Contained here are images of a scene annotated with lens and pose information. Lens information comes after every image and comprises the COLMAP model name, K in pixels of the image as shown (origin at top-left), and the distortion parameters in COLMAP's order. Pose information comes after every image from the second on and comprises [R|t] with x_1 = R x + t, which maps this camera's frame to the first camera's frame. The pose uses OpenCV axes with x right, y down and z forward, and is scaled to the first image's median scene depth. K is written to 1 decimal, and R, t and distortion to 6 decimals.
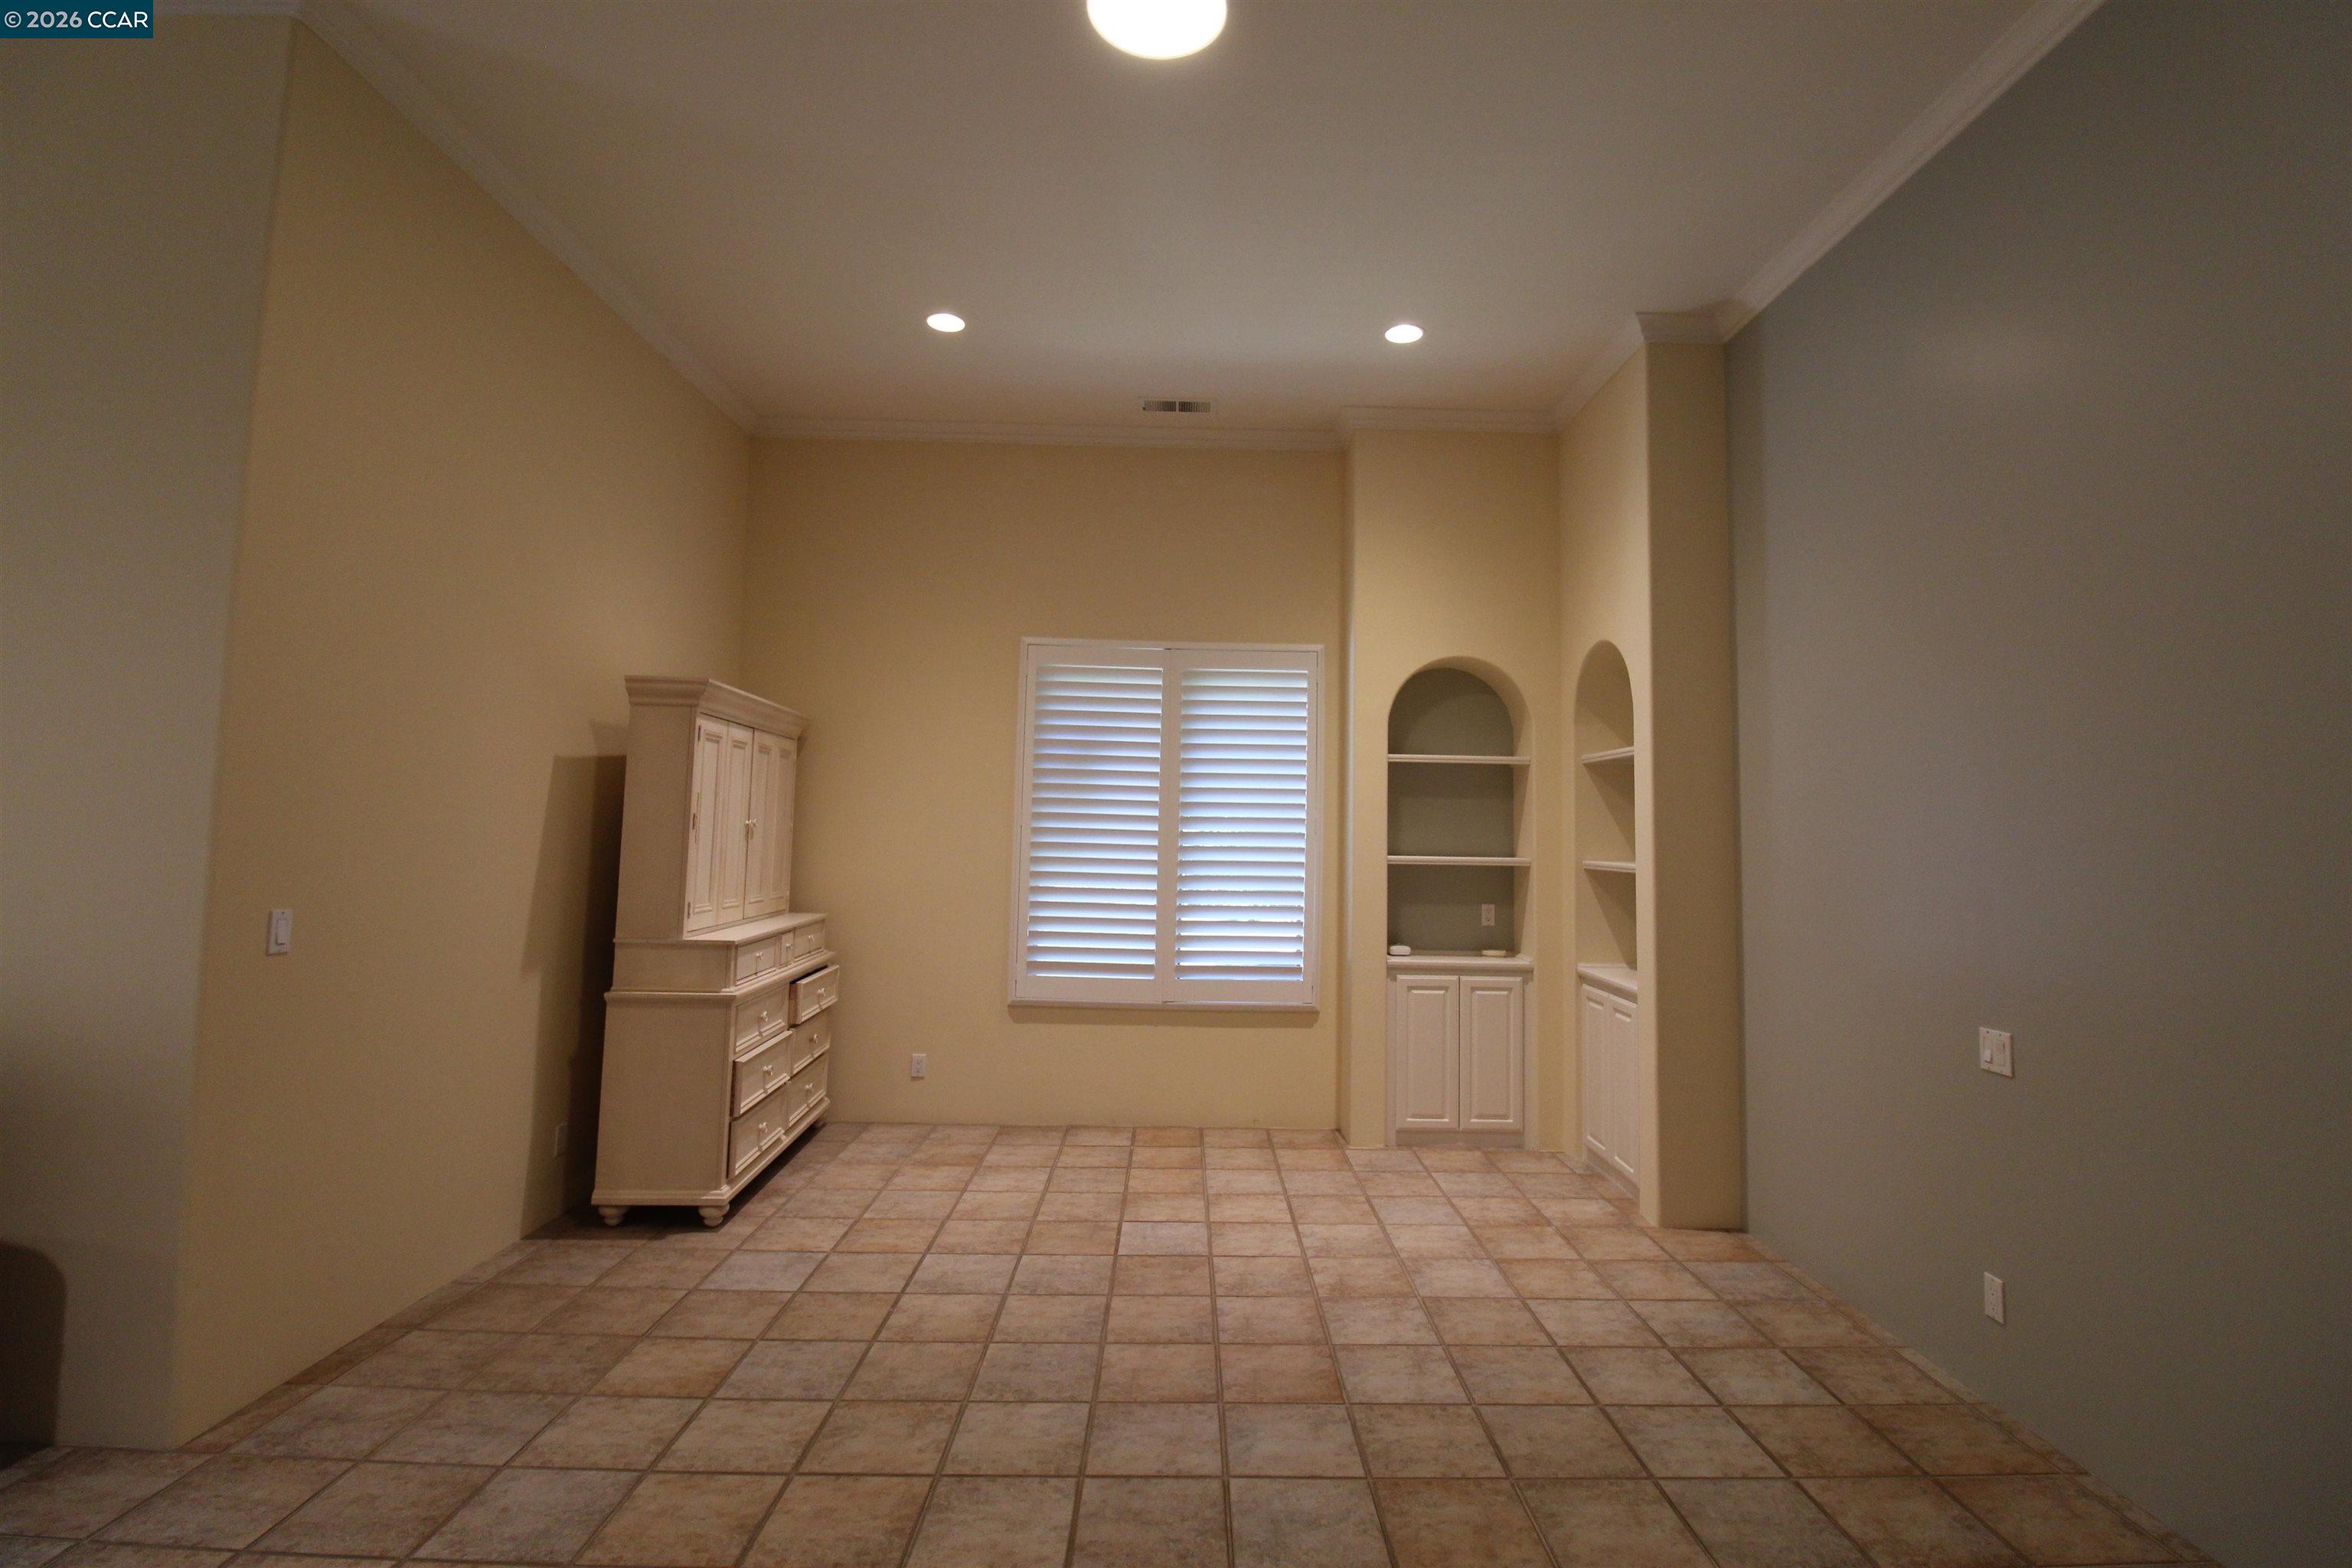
lens RADIAL K [[1088.8, 0, 1198.5], [0, 1088.8, 755.3], [0, 0, 1]] dist [-0.001472, -0.012822]
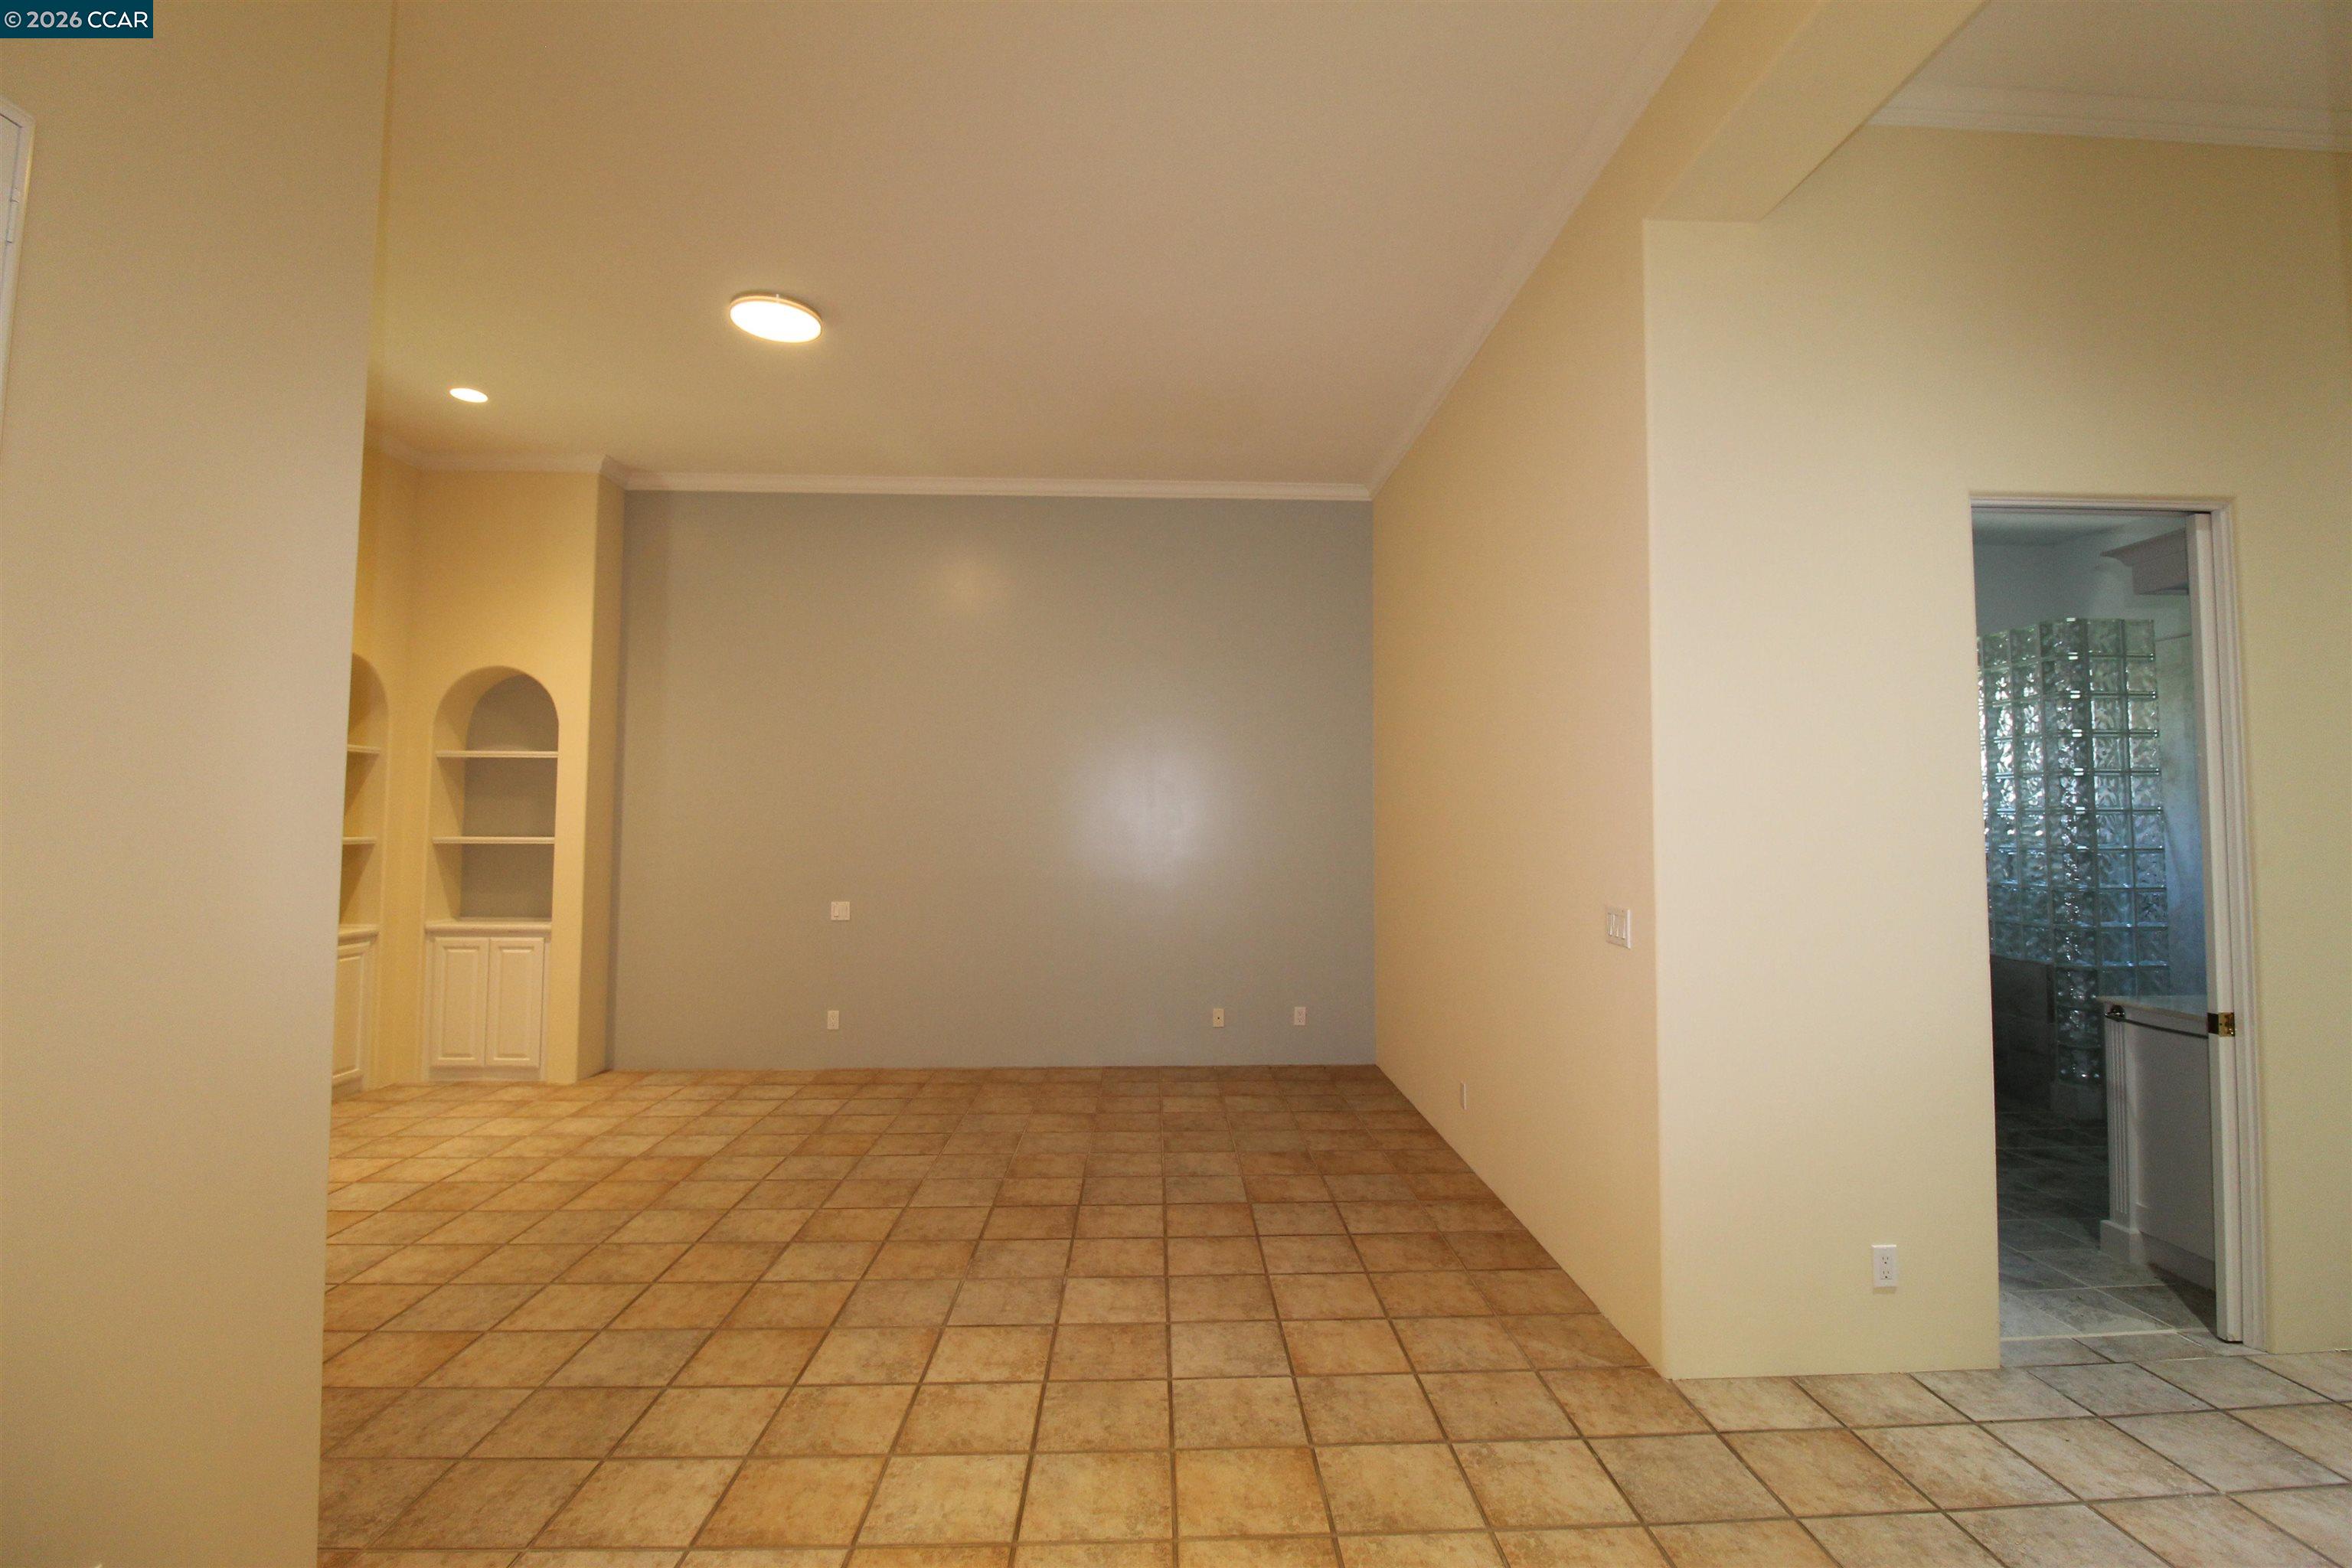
lens RADIAL K [[1088.8, 0, 1198.5], [0, 1088.8, 755.3], [0, 0, 1]] dist [-0.001472, -0.012822]
pose [[-0.026994, 0.042385, 0.998737, -1.459735], [-0.072657, 0.996375, -0.044248, -0.003670], [-0.996992, -0.073759, -0.023817, 0.305630]]
